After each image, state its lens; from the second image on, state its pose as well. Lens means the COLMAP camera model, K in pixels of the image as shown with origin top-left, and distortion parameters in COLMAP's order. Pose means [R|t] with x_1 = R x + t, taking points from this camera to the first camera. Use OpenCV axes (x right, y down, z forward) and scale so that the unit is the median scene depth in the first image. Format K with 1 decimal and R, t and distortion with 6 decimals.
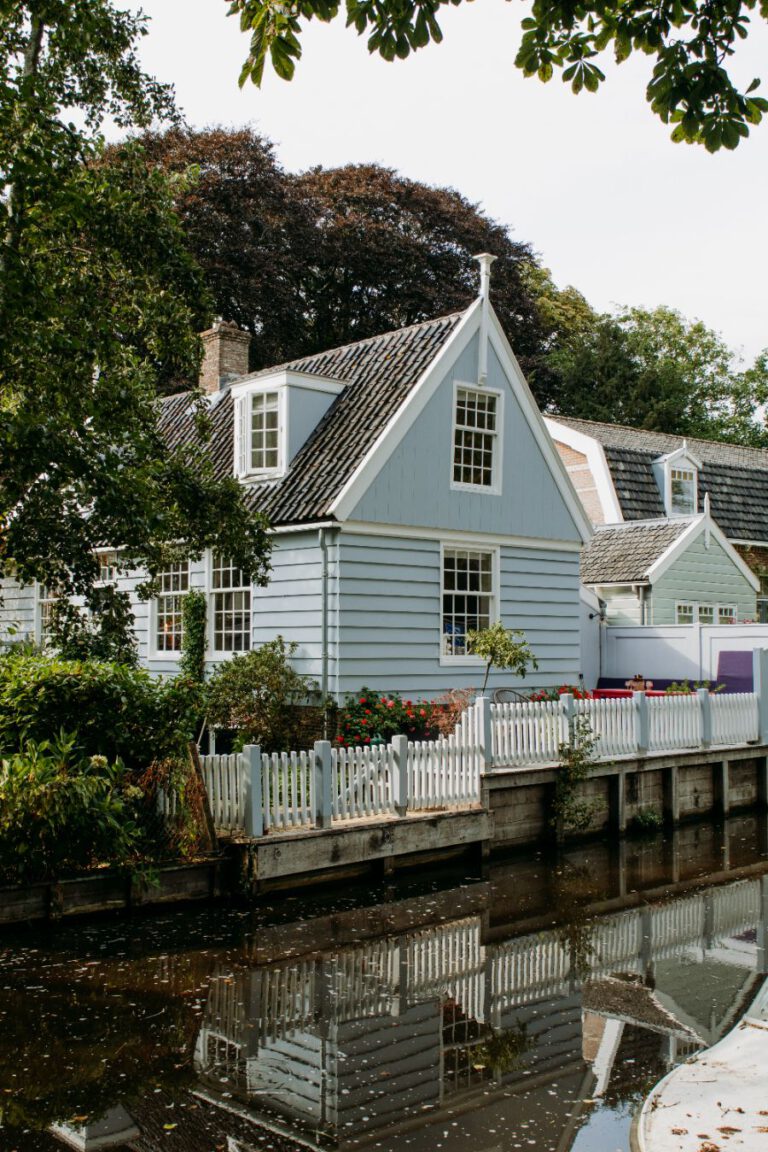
lens RADIAL K [[1240.9, 0, 384.0], [0, 1240.9, 576.0], [0, 0, 1]] dist [-0.006886, -0.013760]
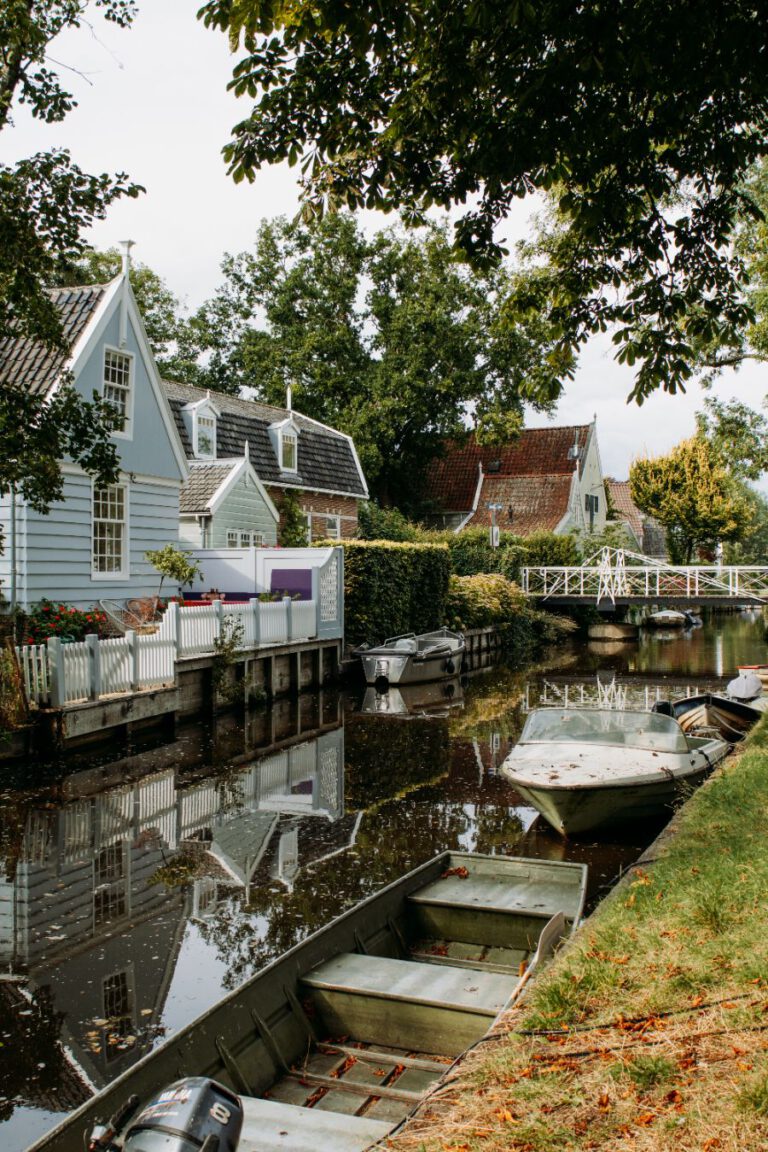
lens RADIAL K [[1240.9, 0, 384.0], [0, 1240.9, 576.0], [0, 0, 1]] dist [-0.006886, -0.013760]
pose [[0.878382, -0.003176, 0.477949, -0.279086], [-0.025584, 0.998232, 0.053653, -0.004172], [-0.477274, -0.059355, 0.876748, -0.195933]]
